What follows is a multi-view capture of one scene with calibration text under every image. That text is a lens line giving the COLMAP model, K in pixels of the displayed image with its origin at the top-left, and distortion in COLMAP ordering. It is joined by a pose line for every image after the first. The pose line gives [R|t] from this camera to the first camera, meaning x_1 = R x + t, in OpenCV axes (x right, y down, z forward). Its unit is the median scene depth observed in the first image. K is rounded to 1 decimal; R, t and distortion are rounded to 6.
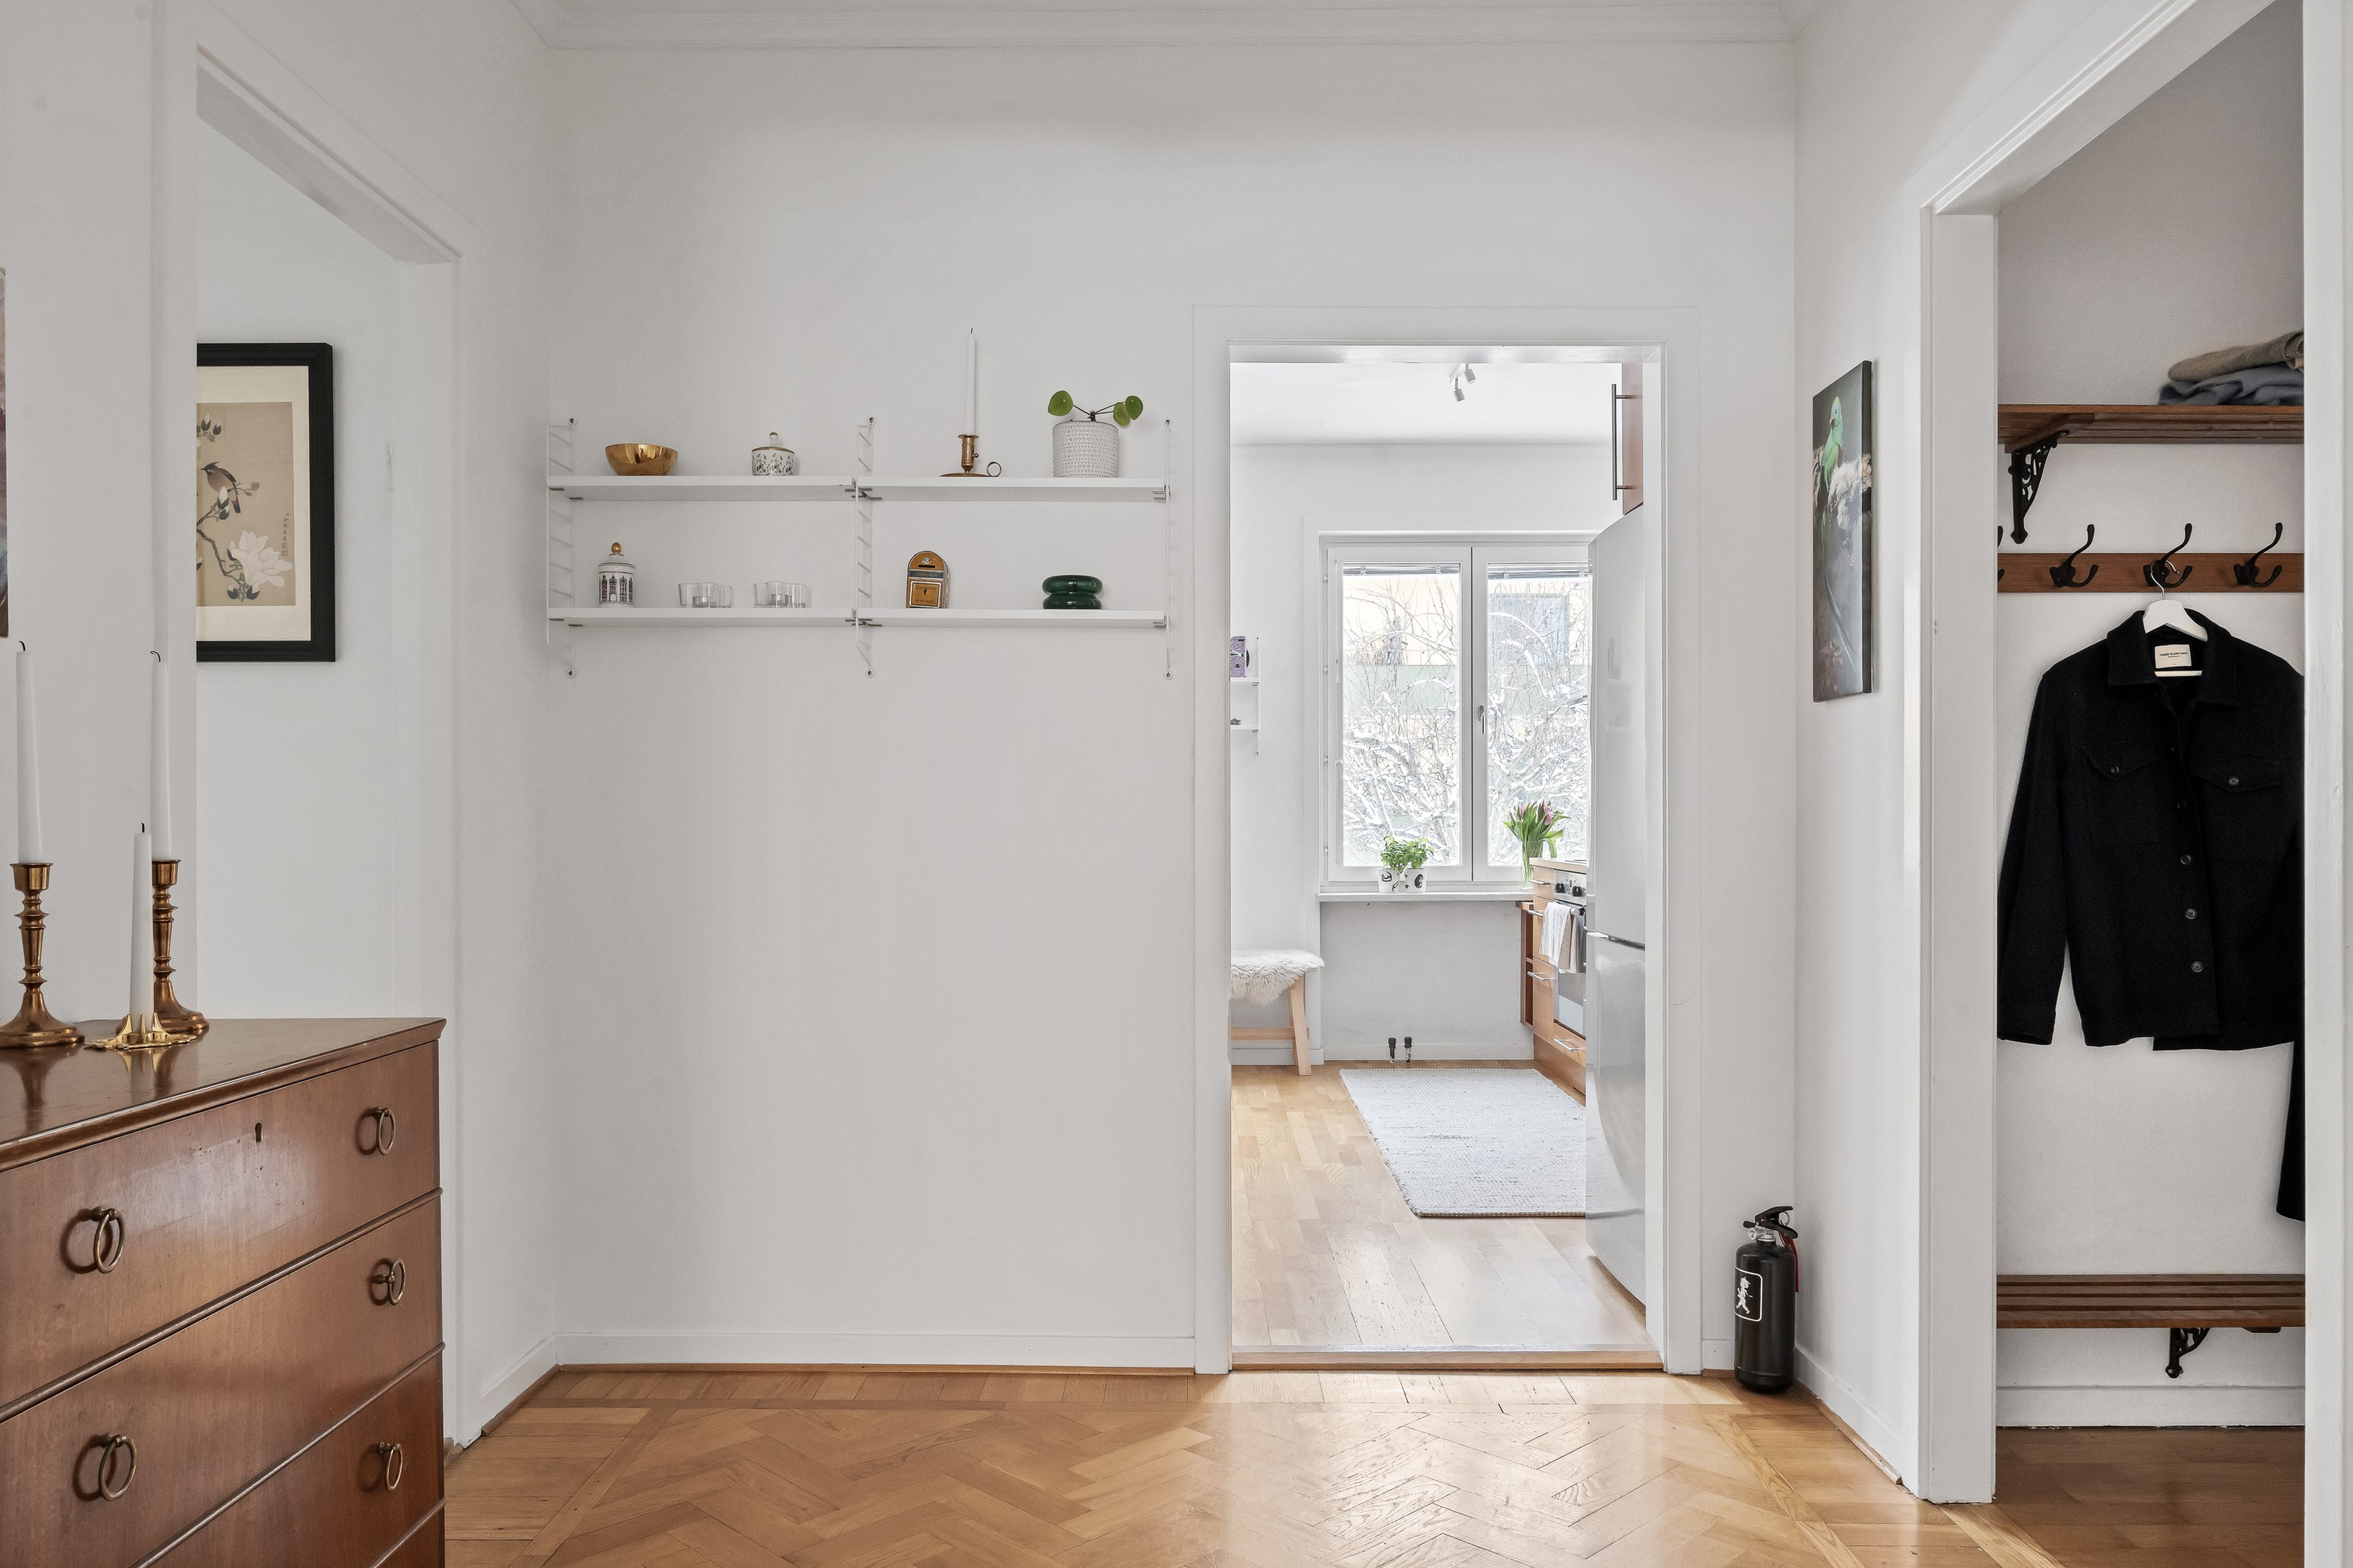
lens RADIAL K [[1642.5, 0, 1176.5], [0, 1642.5, 784.0], [0, 0, 1]] dist [-0.034981, 0.000752]
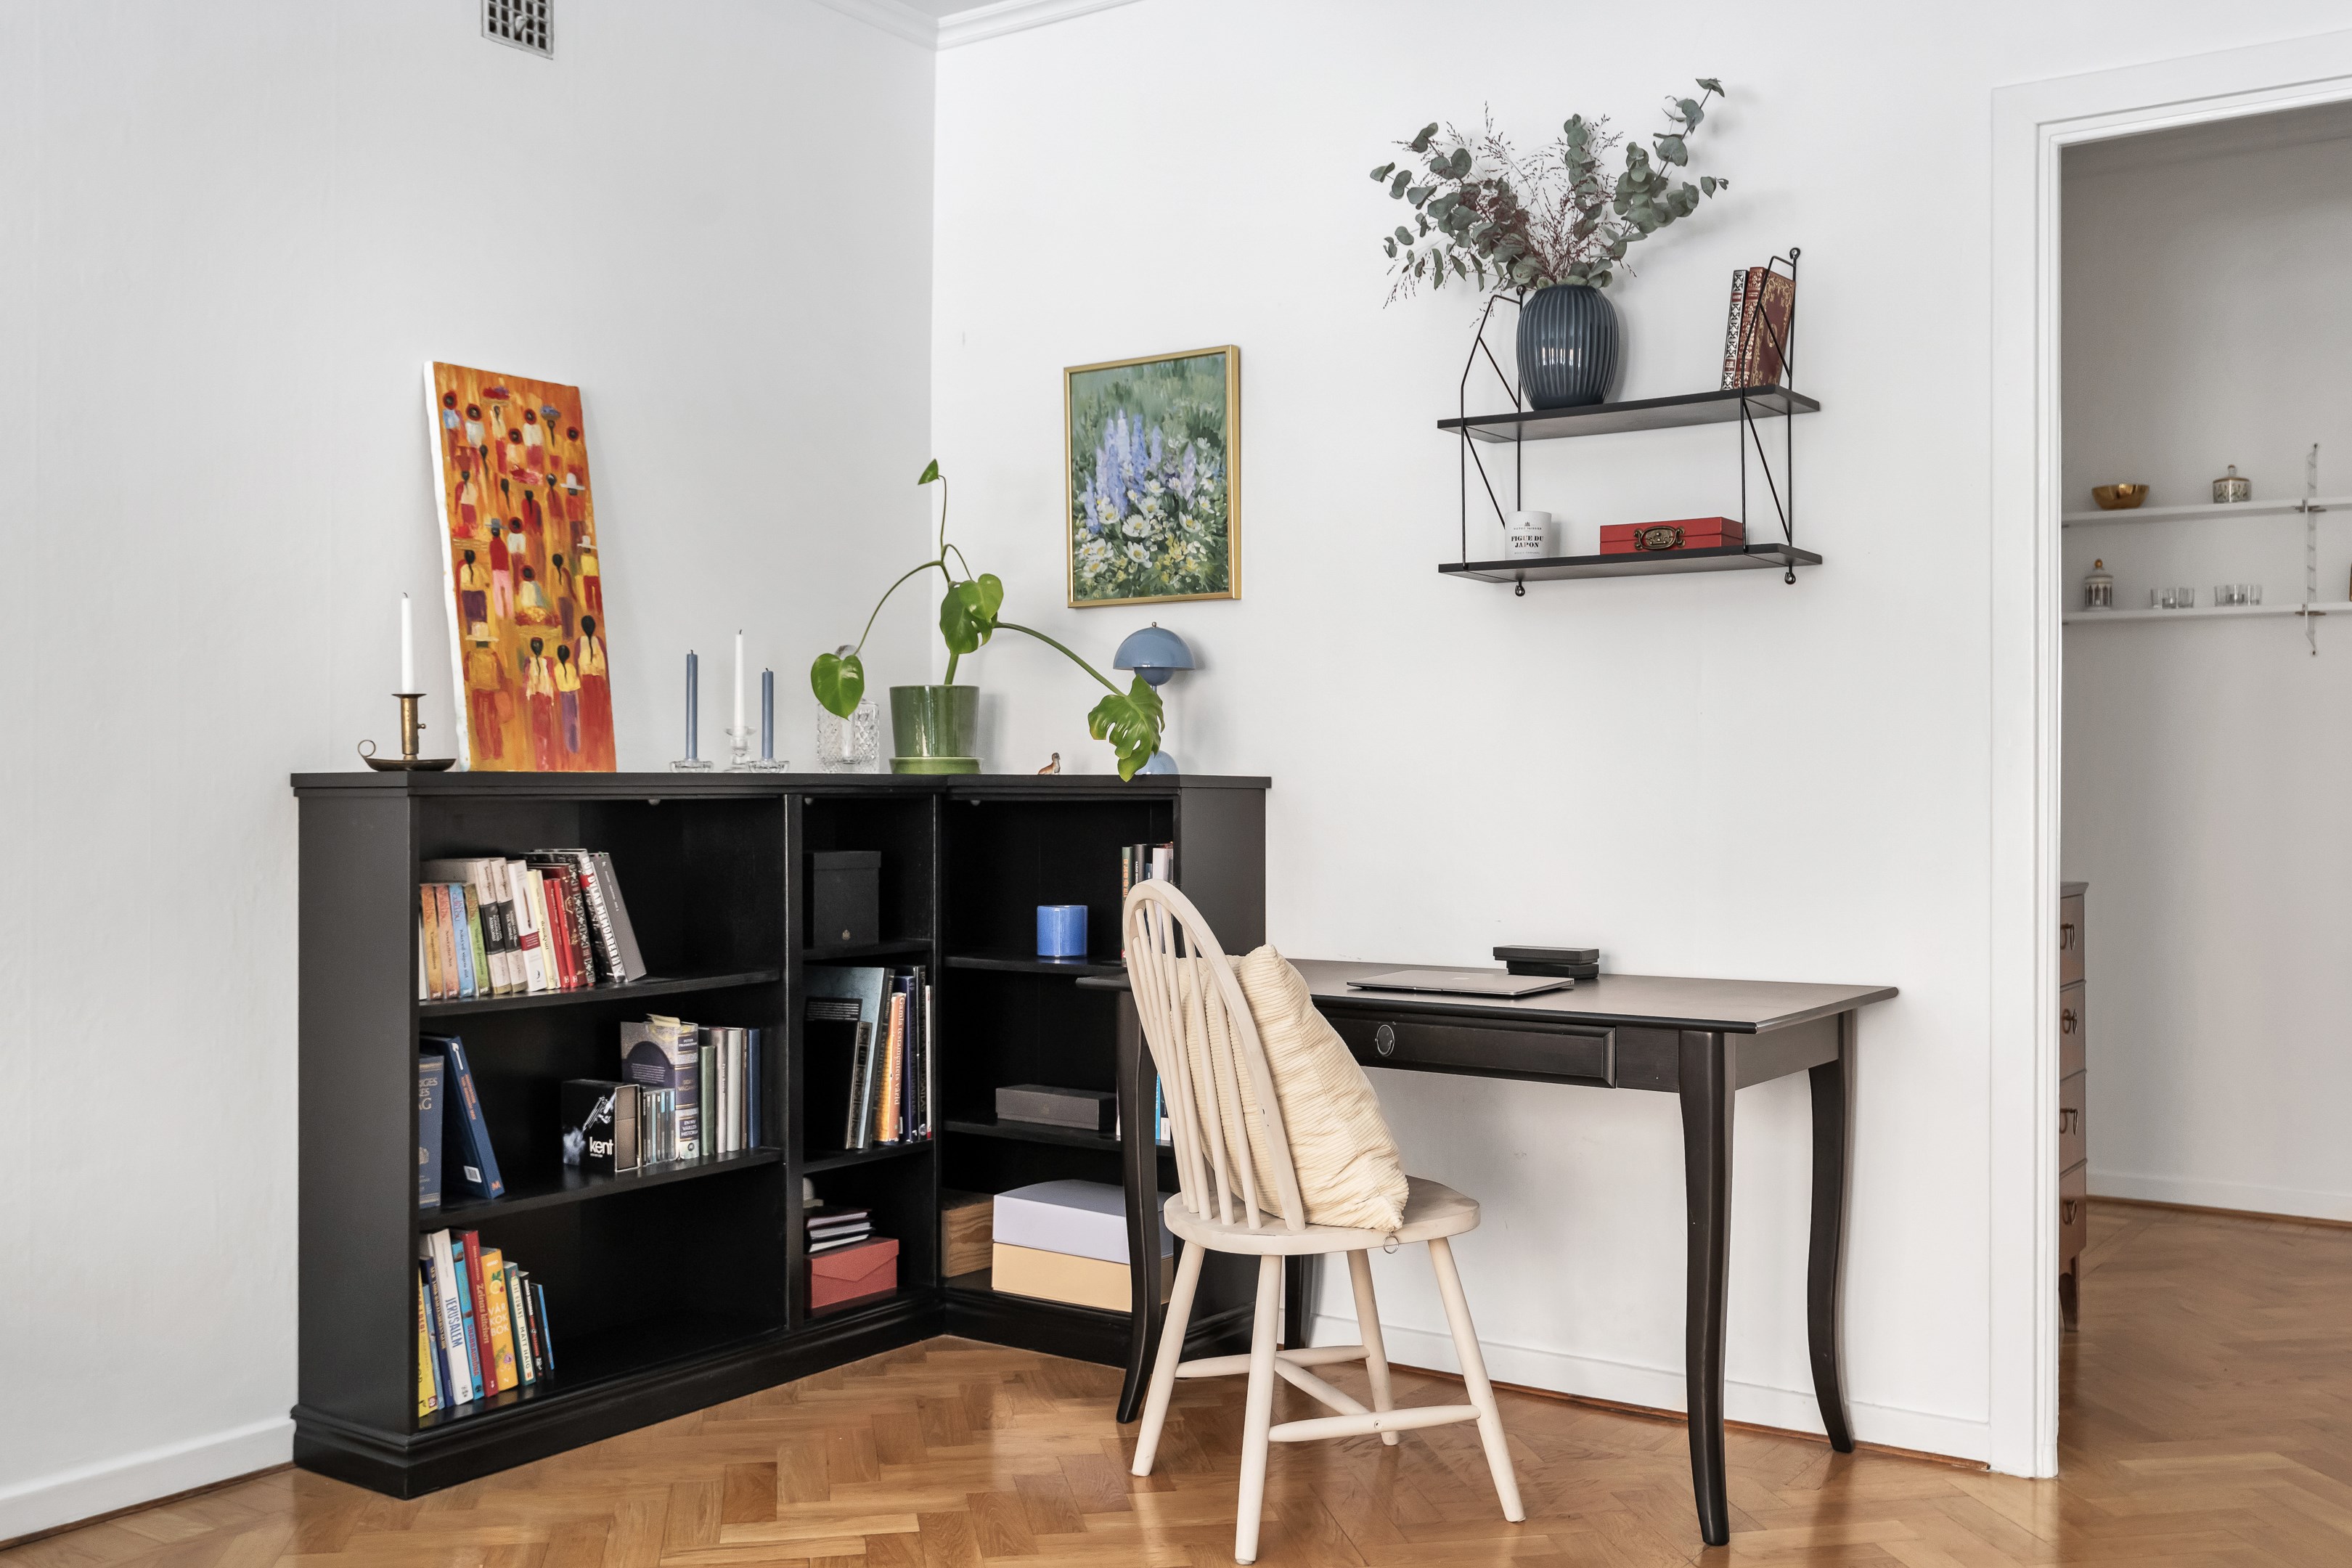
lens RADIAL K [[2240.0, 0, 1176.0], [0, 2240.0, 784.0], [0, 0, 1]] dist [0.005391, -0.019984]
pose [[0.818544, -0.002474, -0.574438, 0.037143], [0.011542, 0.999860, 0.012140, 0.000086], [0.574327, -0.016567, 0.818458, -0.411871]]
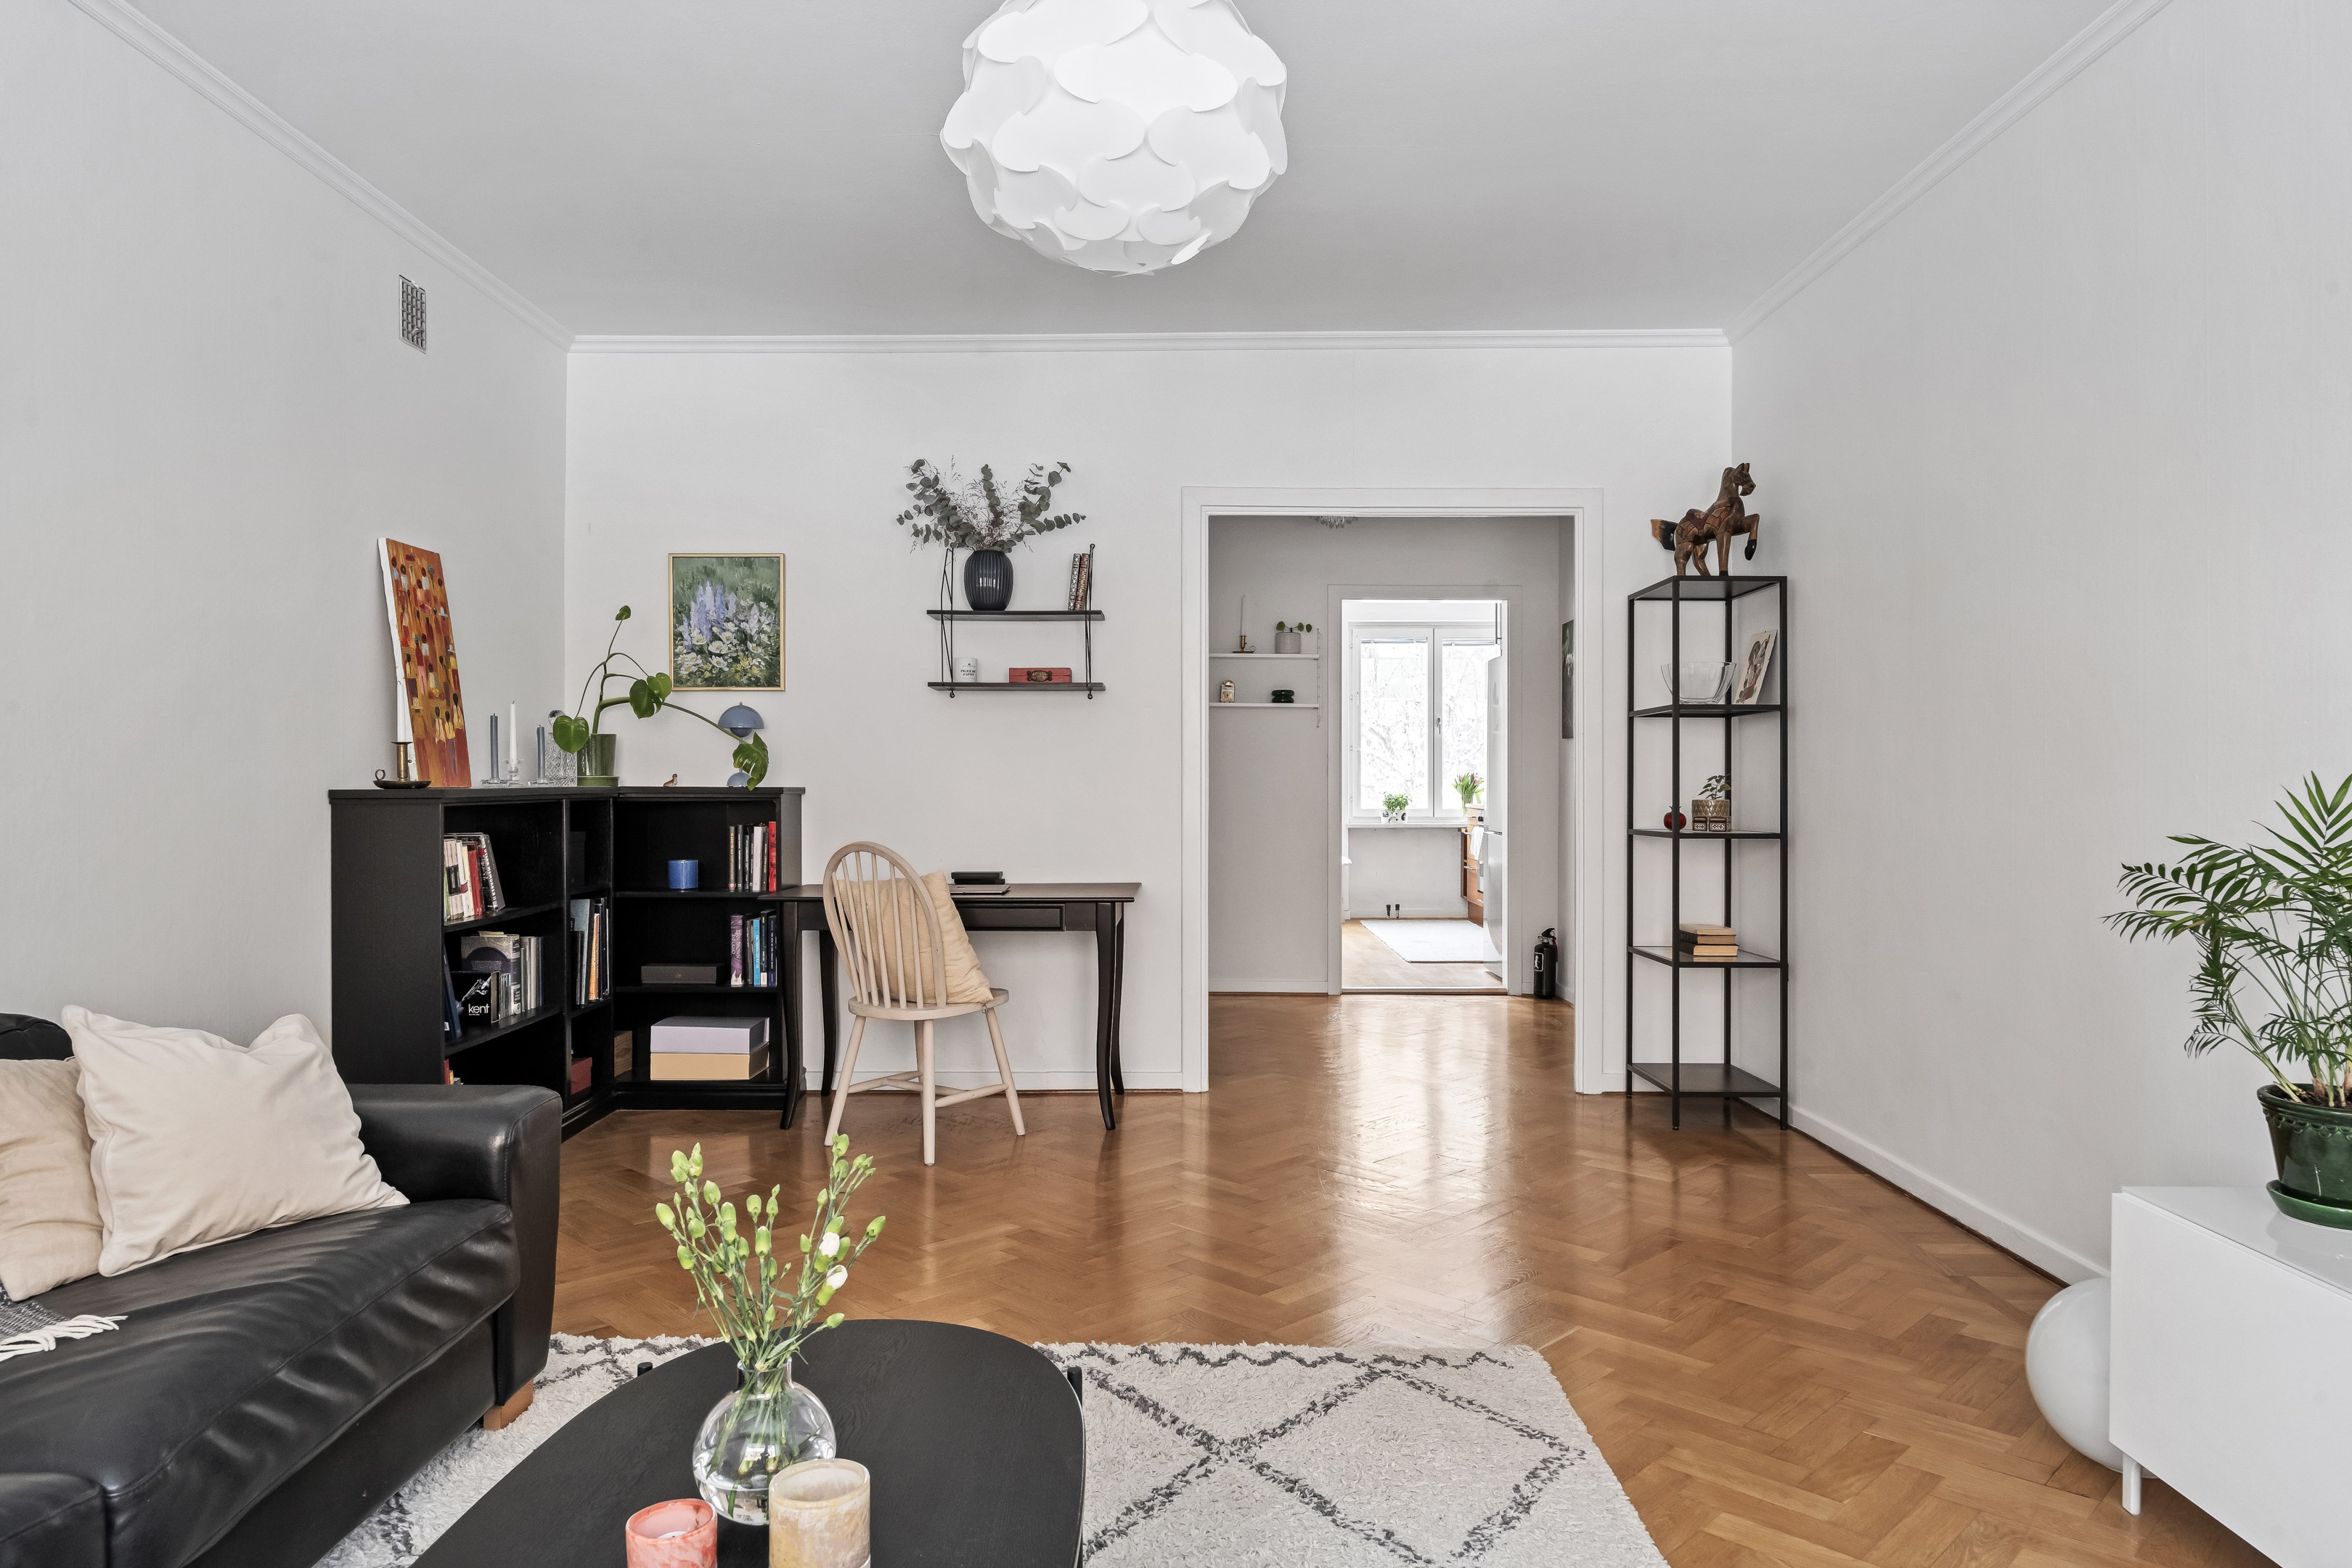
lens RADIAL K [[1584.3, 0, 1176.0], [0, 1584.3, 784.0], [0, 0, 1]] dist [-0.000230, -0.000897]
pose [[0.999854, -0.000958, 0.017051, -0.132151], [0.000582, 0.999757, 0.022044, -0.014817], [-0.017068, -0.022030, 0.999612, -0.733639]]
